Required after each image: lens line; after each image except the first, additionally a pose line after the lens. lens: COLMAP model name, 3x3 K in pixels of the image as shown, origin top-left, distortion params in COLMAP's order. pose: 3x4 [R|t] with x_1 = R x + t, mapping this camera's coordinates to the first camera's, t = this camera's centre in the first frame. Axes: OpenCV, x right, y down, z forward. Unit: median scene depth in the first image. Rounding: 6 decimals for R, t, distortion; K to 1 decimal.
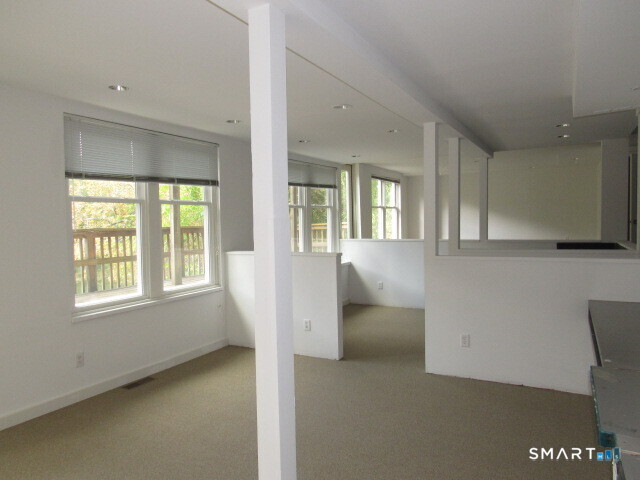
lens RADIAL K [[458.8, 0, 320.0], [0, 458.8, 240.0], [0, 0, 1]] dist [-0.025807, 0.006018]
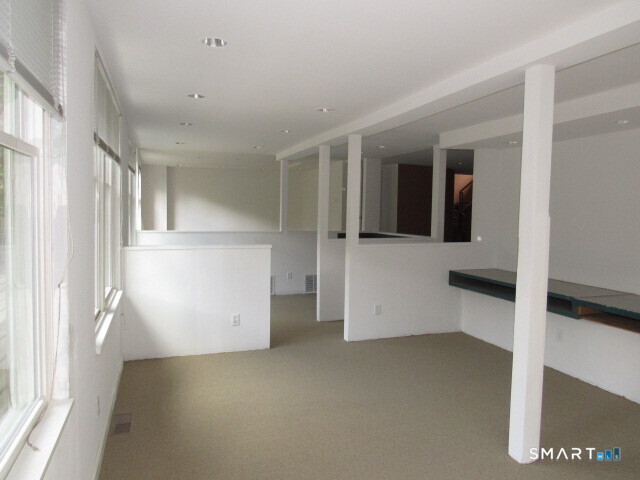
lens RADIAL K [[458.8, 0, 320.0], [0, 458.8, 240.0], [0, 0, 1]] dist [-0.025807, 0.006018]
pose [[0.665633, -0.018066, 0.746061, -0.631966], [0.002240, 0.999751, 0.022210, -0.004418], [-0.746276, -0.013112, 0.665507, 0.224493]]
